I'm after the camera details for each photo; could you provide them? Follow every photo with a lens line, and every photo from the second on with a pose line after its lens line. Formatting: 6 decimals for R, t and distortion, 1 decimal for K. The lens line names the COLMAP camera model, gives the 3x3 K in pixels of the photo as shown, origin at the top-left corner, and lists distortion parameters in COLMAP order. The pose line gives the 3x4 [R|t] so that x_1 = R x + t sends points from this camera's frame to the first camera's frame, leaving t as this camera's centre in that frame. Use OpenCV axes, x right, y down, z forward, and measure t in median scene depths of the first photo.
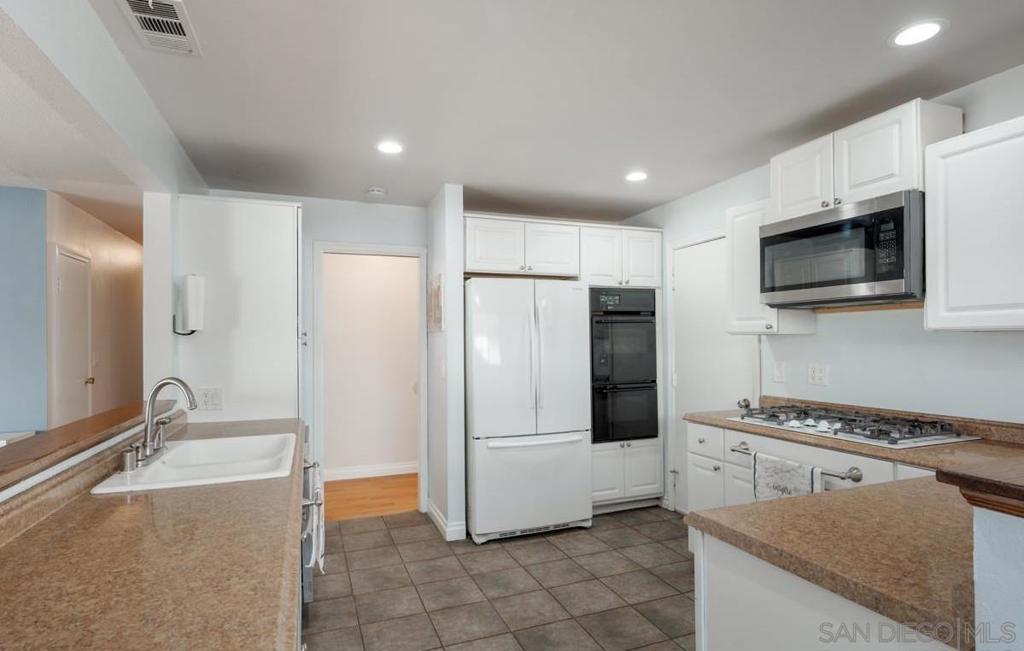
lens RADIAL K [[540.6, 0, 510.2], [0, 540.6, 335.0], [0, 0, 1]] dist [-0.006169, -0.000756]
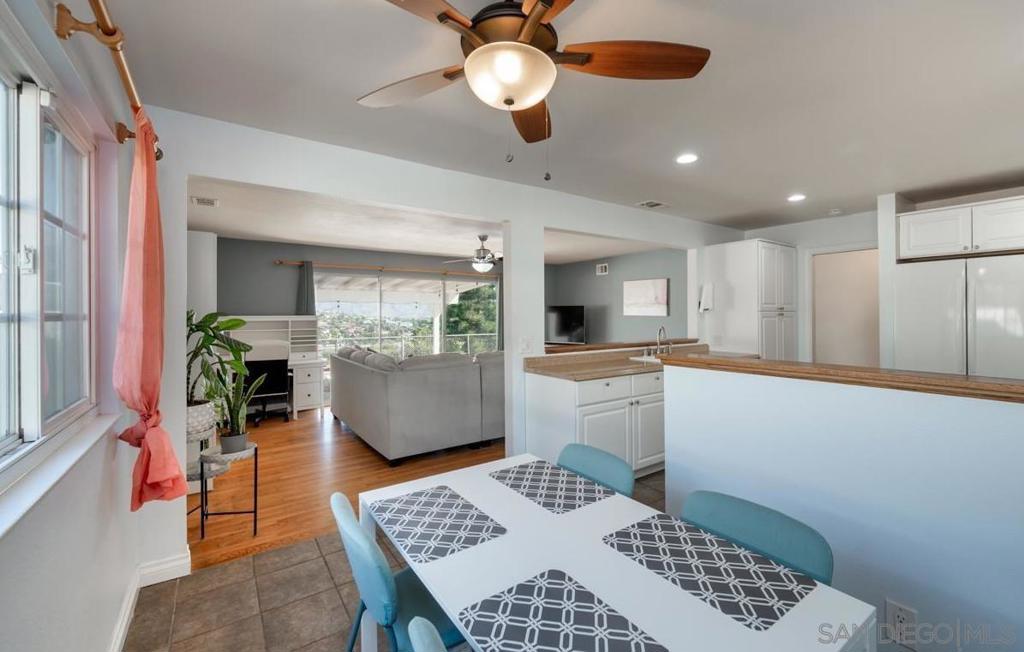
lens RADIAL K [[409.4, 0, 511.0], [0, 409.4, 315.5], [0, 0, 1]] dist [0.000956, -0.000247]
pose [[0.244936, 0.009958, -0.969488, 0.652087], [0.019195, 0.999701, 0.015118, -0.013098], [0.969349, -0.022312, 0.244671, -0.154212]]
